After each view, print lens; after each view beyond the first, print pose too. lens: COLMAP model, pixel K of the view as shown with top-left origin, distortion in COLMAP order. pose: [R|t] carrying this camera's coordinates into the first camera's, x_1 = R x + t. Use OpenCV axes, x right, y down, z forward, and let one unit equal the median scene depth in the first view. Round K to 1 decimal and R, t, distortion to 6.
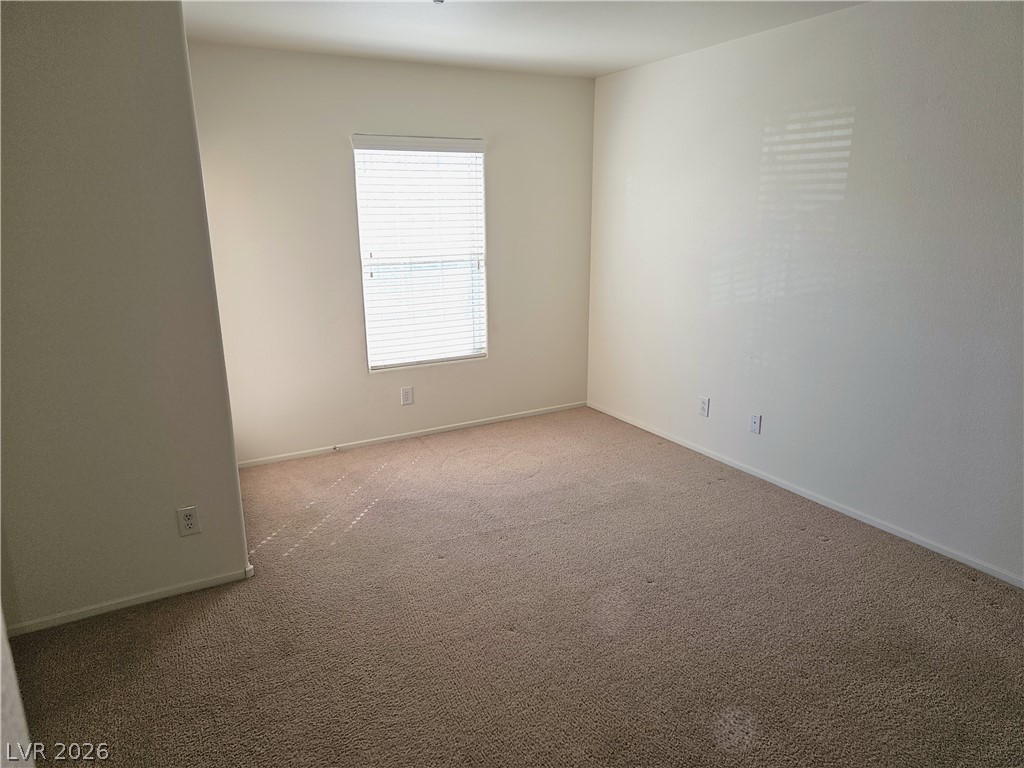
lens RADIAL K [[671.9, 0, 511.0], [0, 671.9, 395.0], [0, 0, 1]] dist [0.065047, -0.058124]
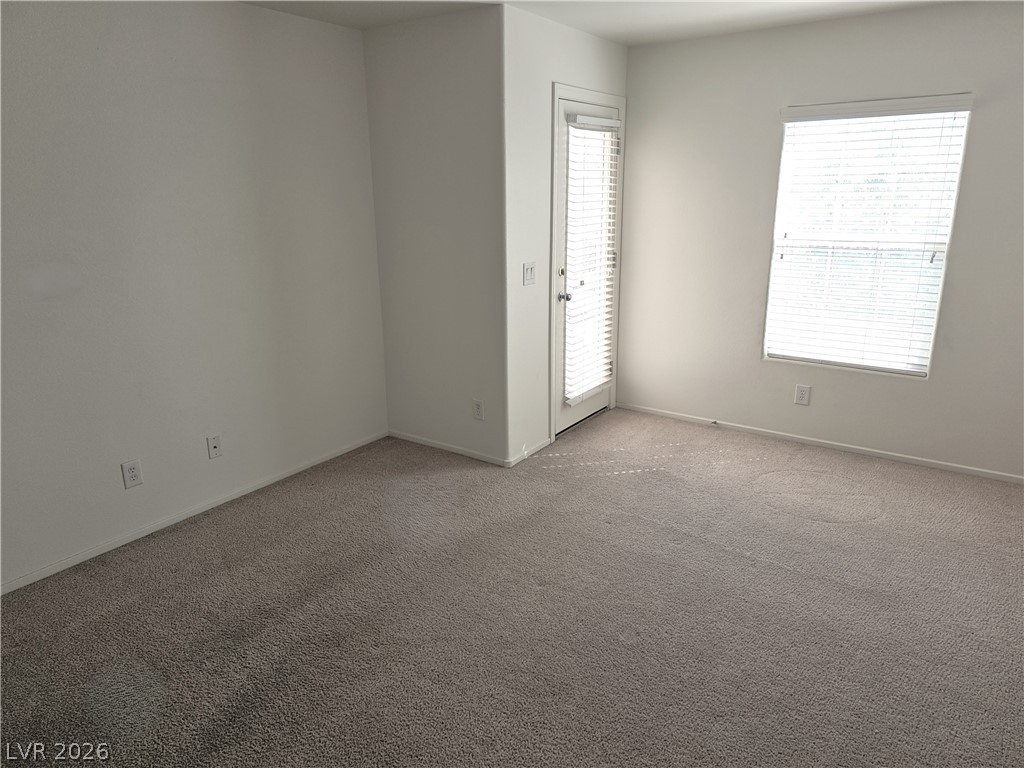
lens RADIAL K [[688.8, 0, 512.0], [0, 688.8, 384.0], [0, 0, 1]] dist [0.071766, -0.059532]
pose [[0.432163, 0.253782, -0.865349, 0.495539], [-0.239874, 0.957365, 0.160972, -0.071810], [0.869307, 0.138009, 0.474614, 0.231455]]
